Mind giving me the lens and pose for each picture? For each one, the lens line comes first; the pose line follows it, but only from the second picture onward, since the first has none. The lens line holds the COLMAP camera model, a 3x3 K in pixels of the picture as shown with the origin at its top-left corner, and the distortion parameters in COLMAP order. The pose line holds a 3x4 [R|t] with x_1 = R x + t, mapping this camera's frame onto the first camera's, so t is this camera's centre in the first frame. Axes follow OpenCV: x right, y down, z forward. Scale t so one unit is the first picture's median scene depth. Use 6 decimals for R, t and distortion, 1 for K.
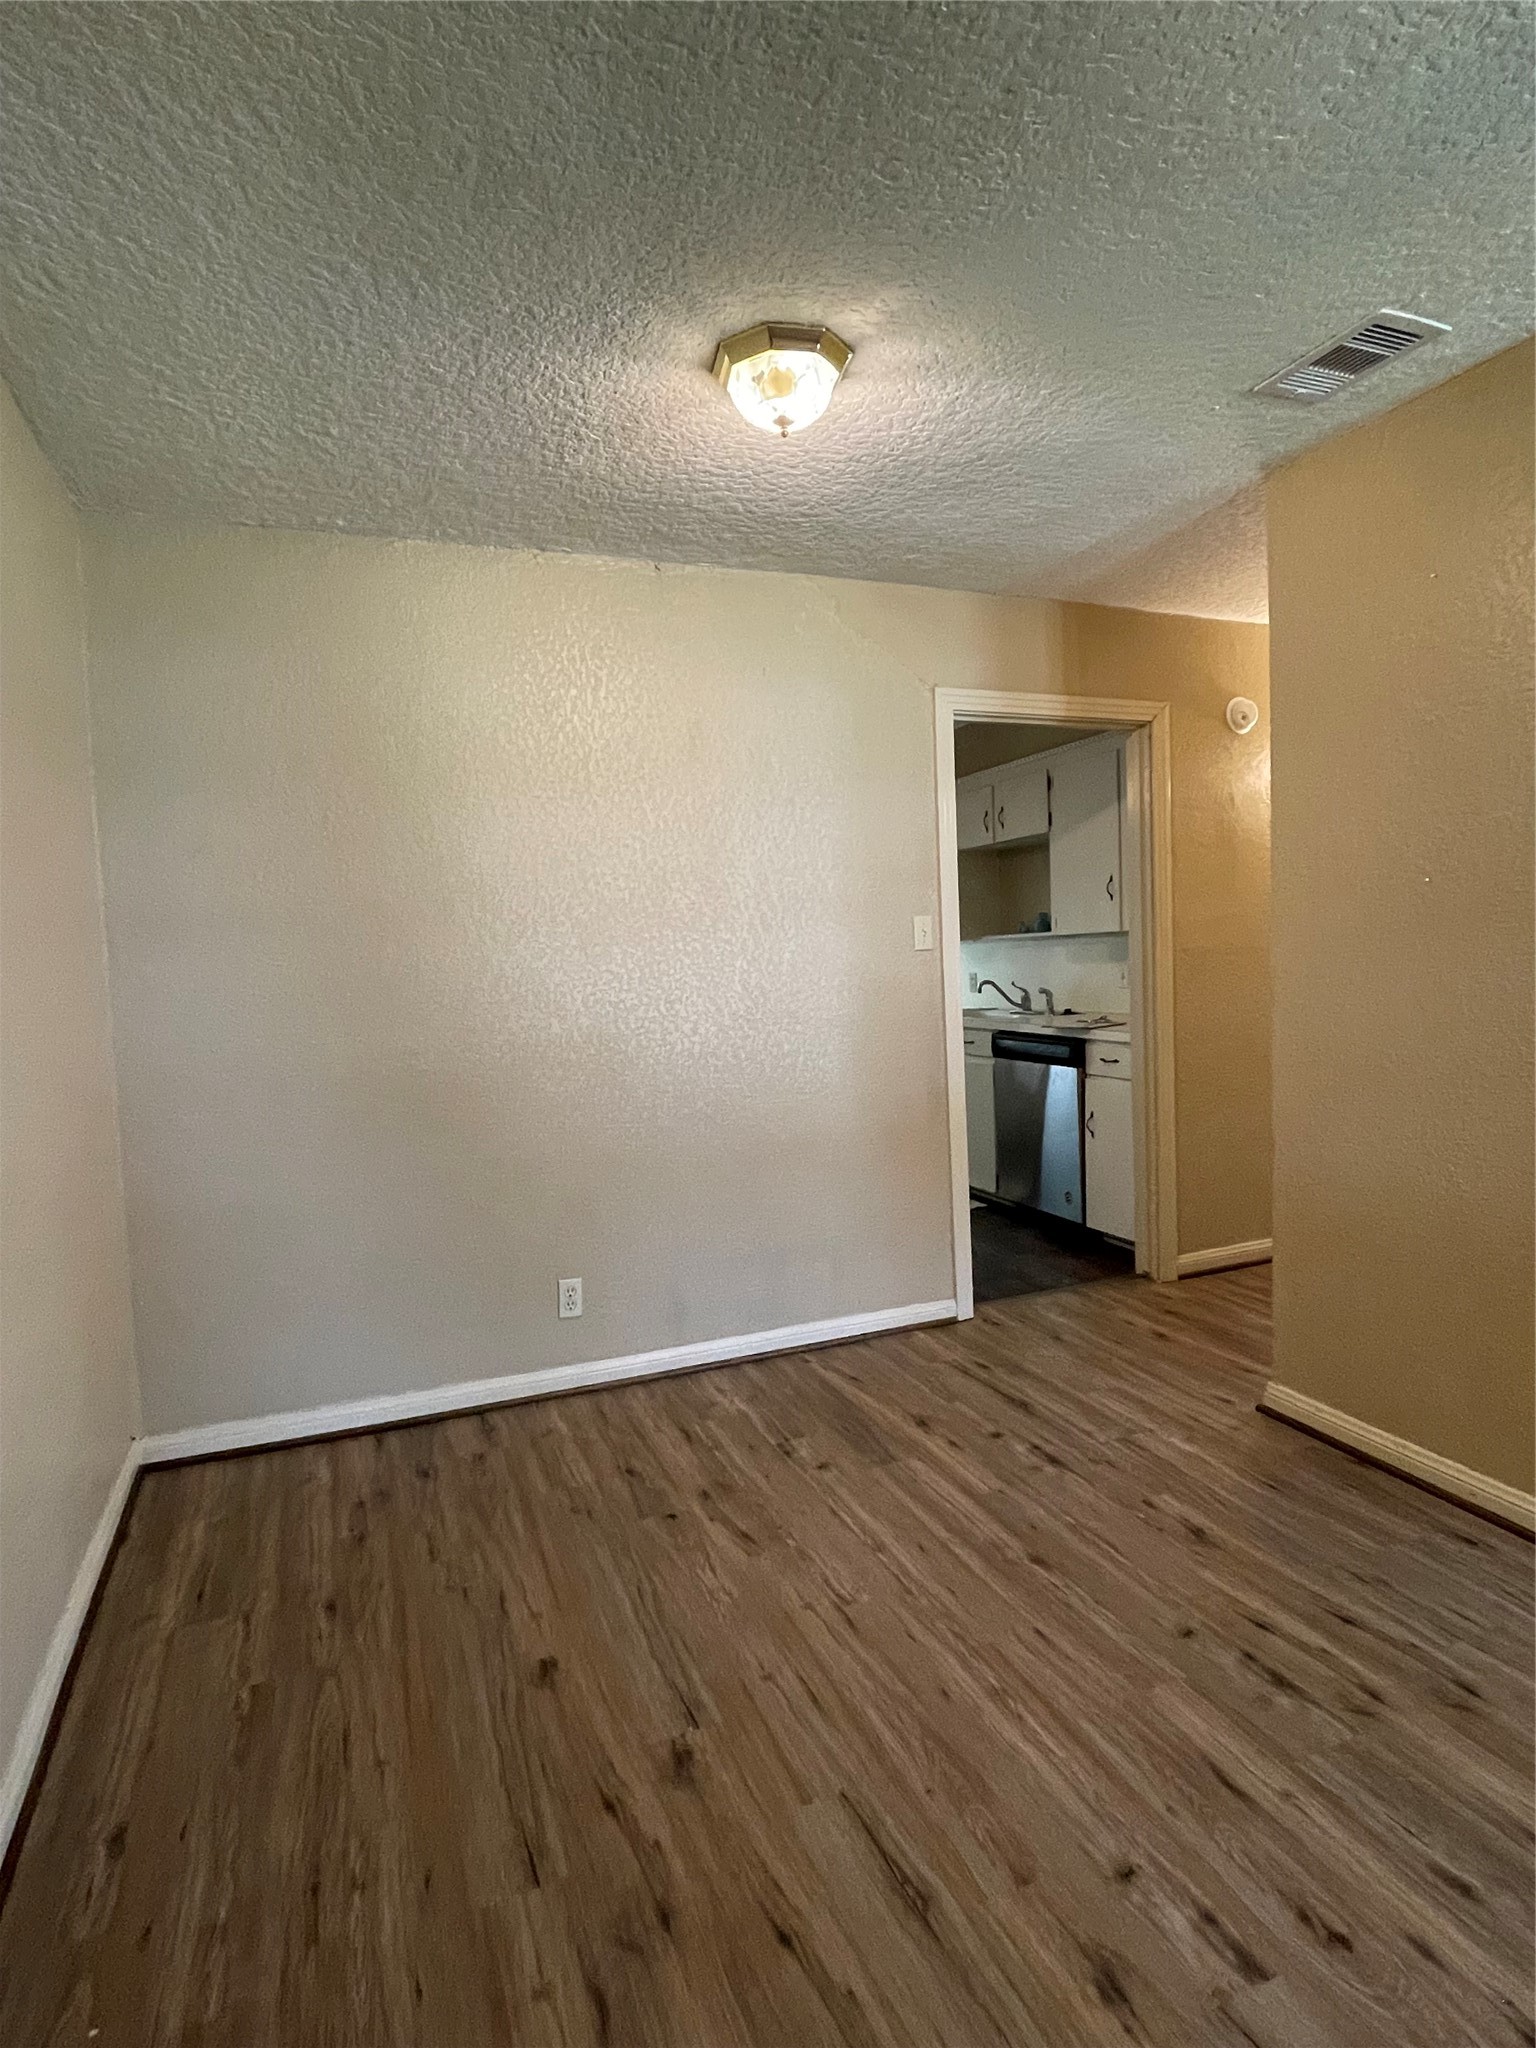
lens RADIAL K [[1081.3, 0, 768.0], [0, 1081.3, 1024.0], [0, 0, 1]] dist [-0.000948, -0.000468]
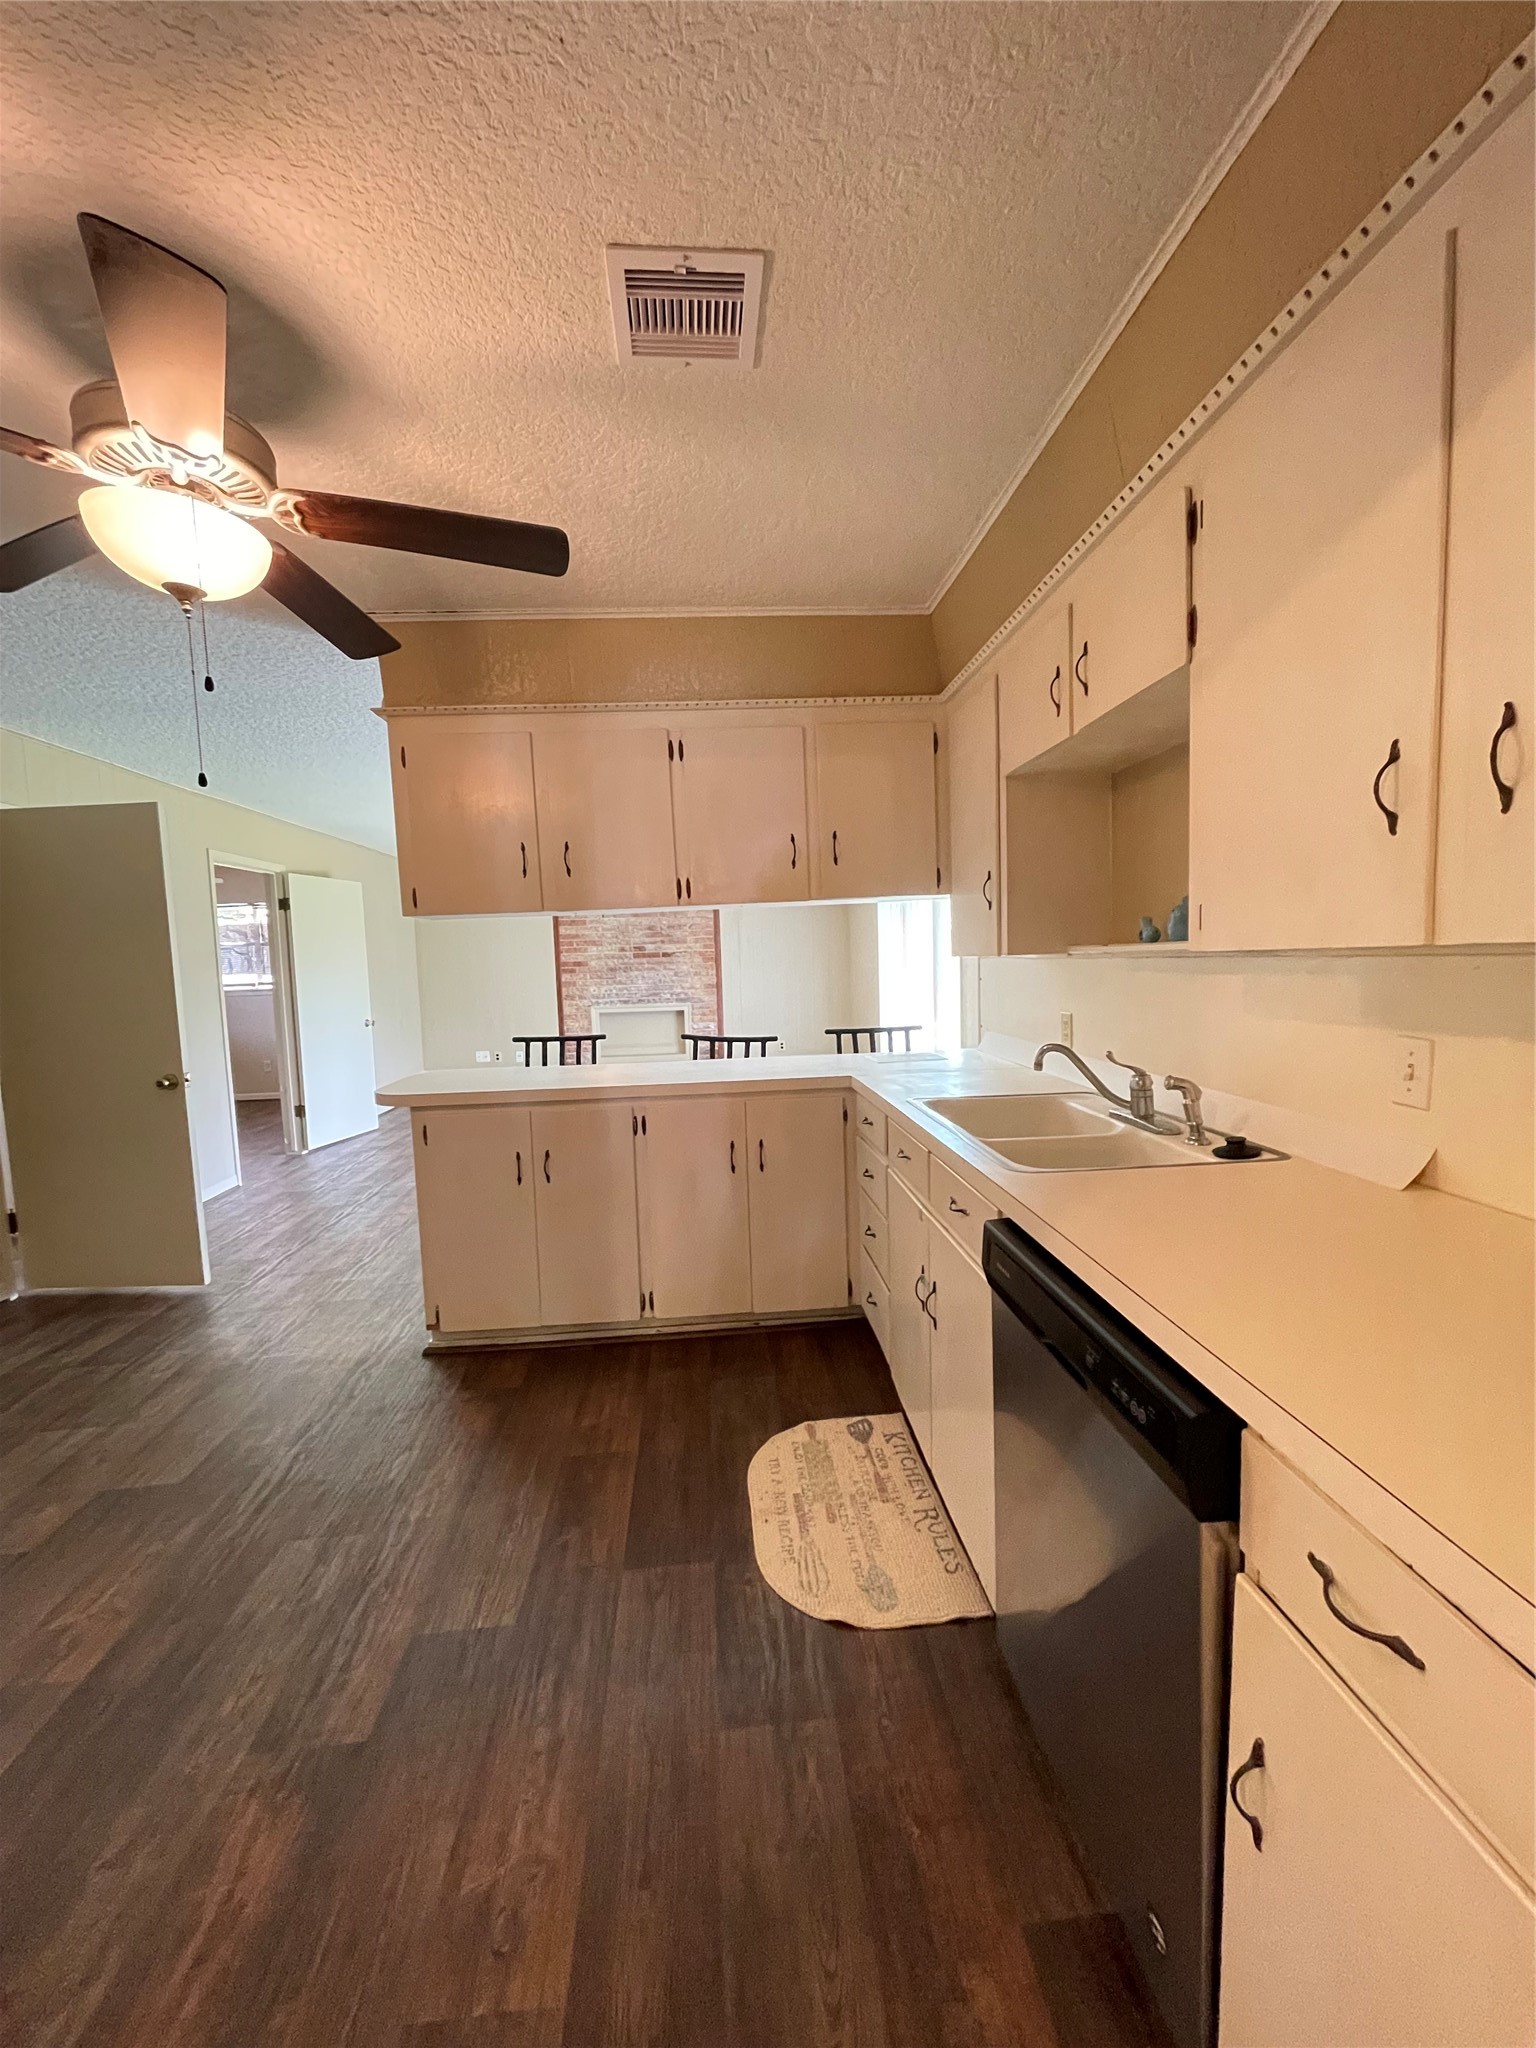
lens RADIAL K [[836.4, 0, 773.8], [0, 836.4, 1025.6], [0, 0, 1]] dist [0.000777, 0.000814]
pose [[0.956689, 0.035443, -0.288947, 0.383700], [-0.027185, 0.999101, 0.032544, -0.114151], [0.289840, -0.023279, 0.956792, 1.248849]]
